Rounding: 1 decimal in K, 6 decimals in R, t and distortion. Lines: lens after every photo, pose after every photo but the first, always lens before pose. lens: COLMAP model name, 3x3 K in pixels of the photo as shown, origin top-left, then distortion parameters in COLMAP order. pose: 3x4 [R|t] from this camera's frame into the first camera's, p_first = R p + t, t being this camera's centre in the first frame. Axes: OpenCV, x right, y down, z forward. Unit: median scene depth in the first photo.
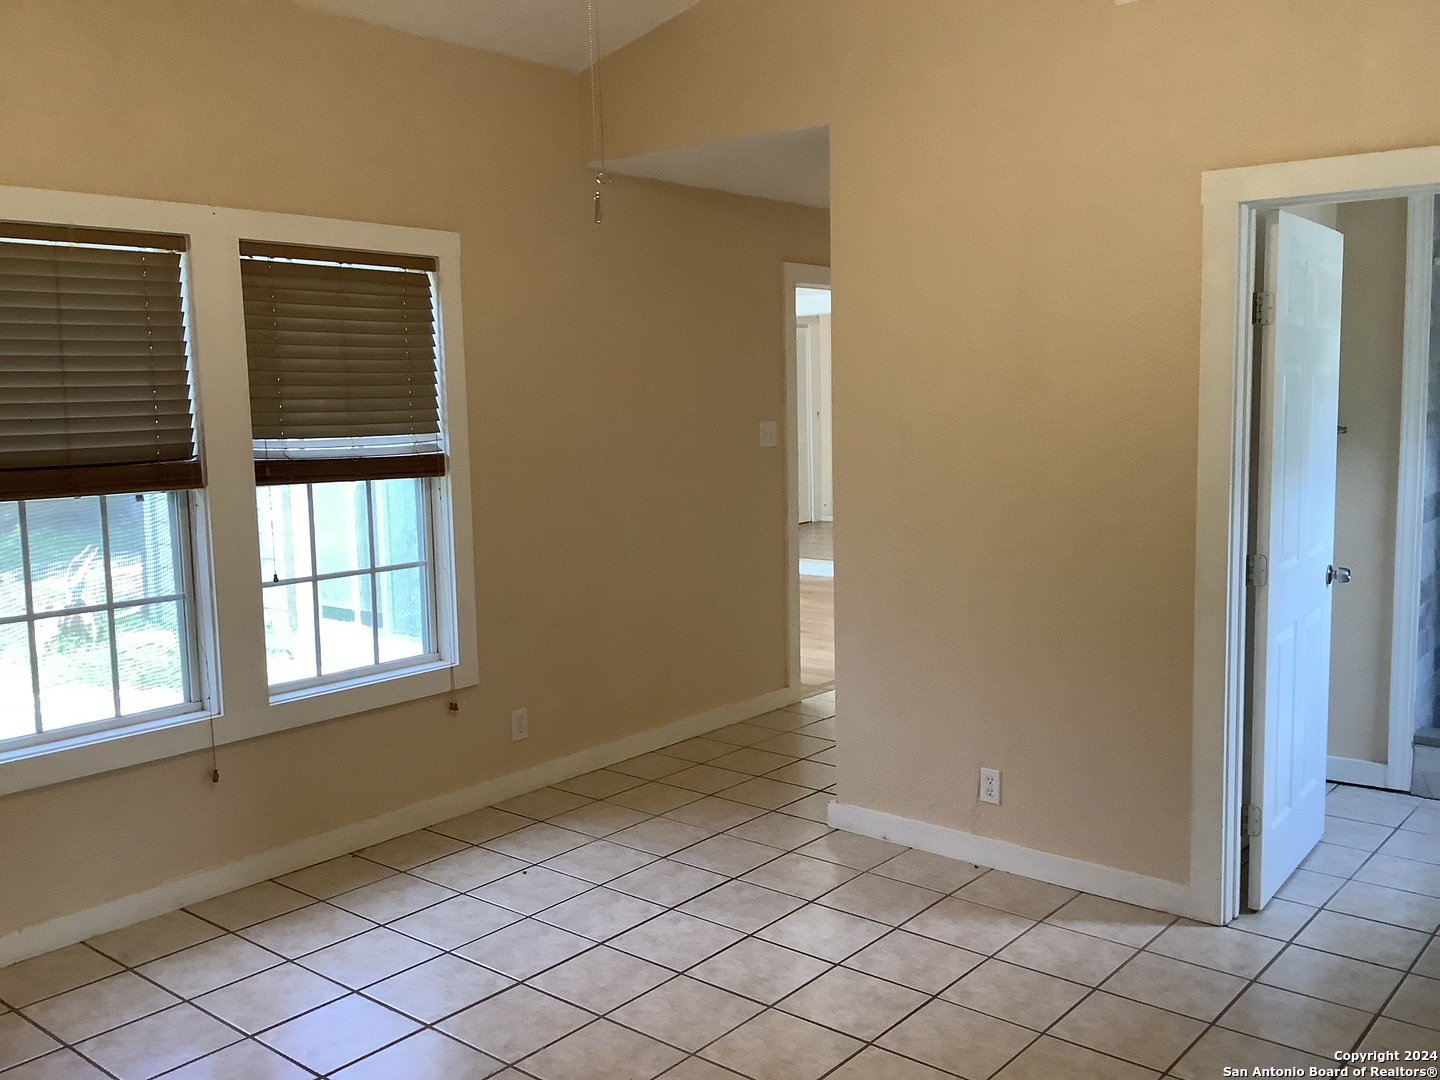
lens RADIAL K [[1297.3, 0, 720.0], [0, 1297.3, 540.0], [0, 0, 1]] dist [0.125090, -0.268971]
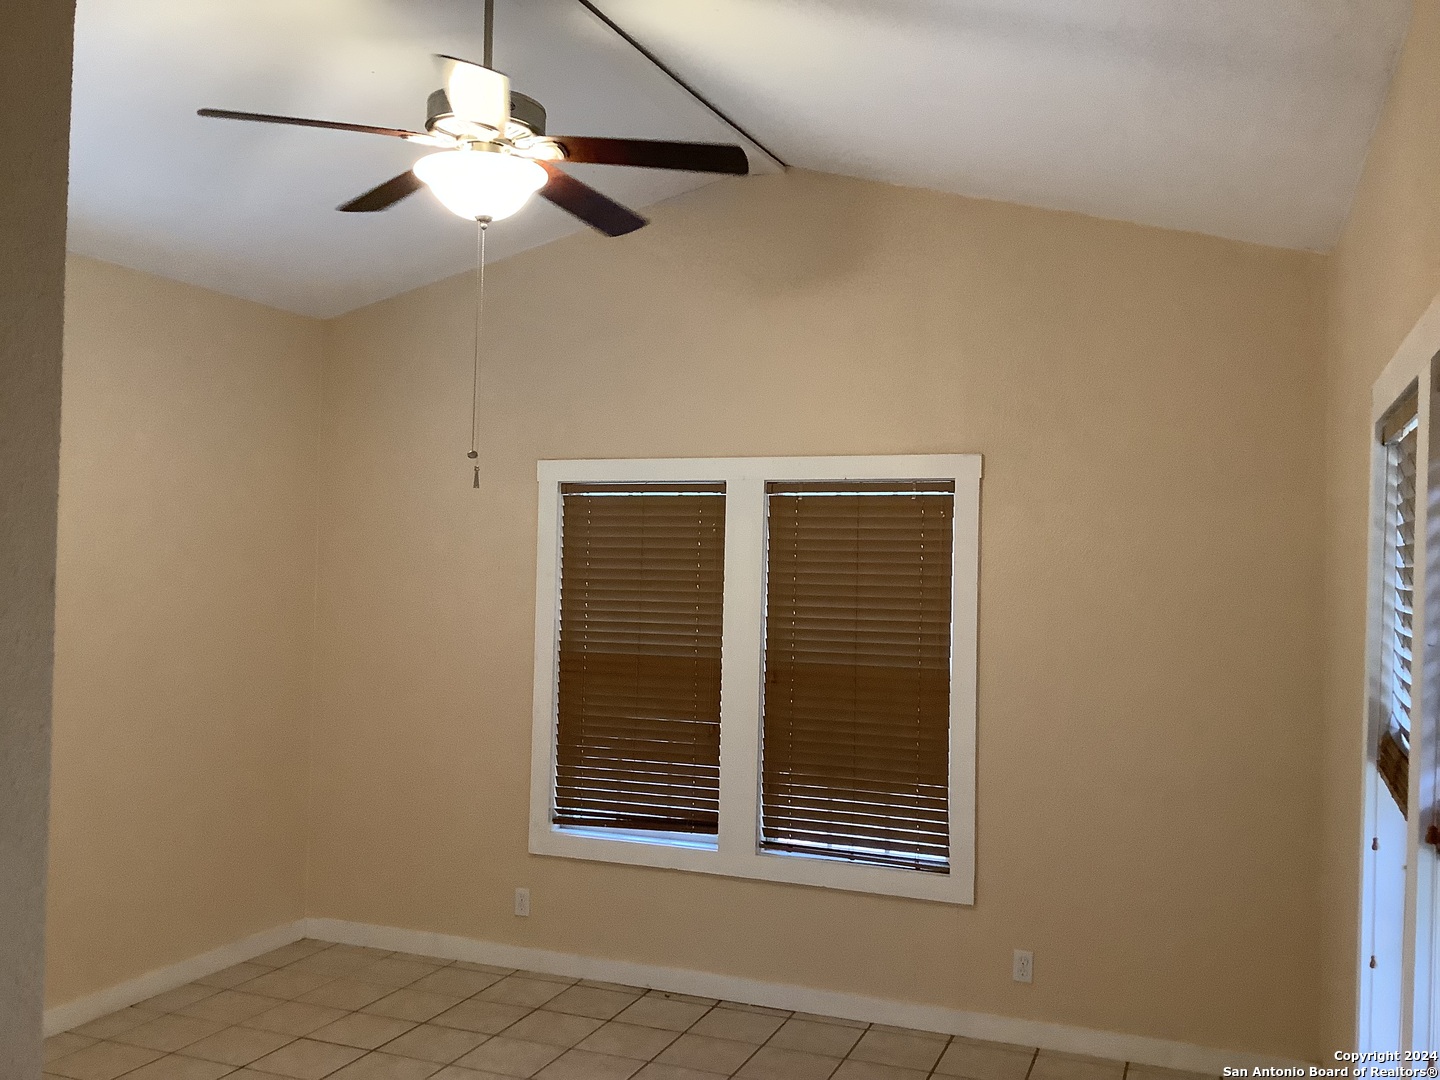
lens RADIAL K [[1297.3, 0, 720.0], [0, 1297.3, 540.0], [0, 0, 1]] dist [0.125090, -0.268971]
pose [[0.293626, 0.018428, -0.955743, 0.822581], [-0.140077, 0.989851, -0.023950, -0.131141], [0.945601, 0.140910, 0.293228, 0.578248]]
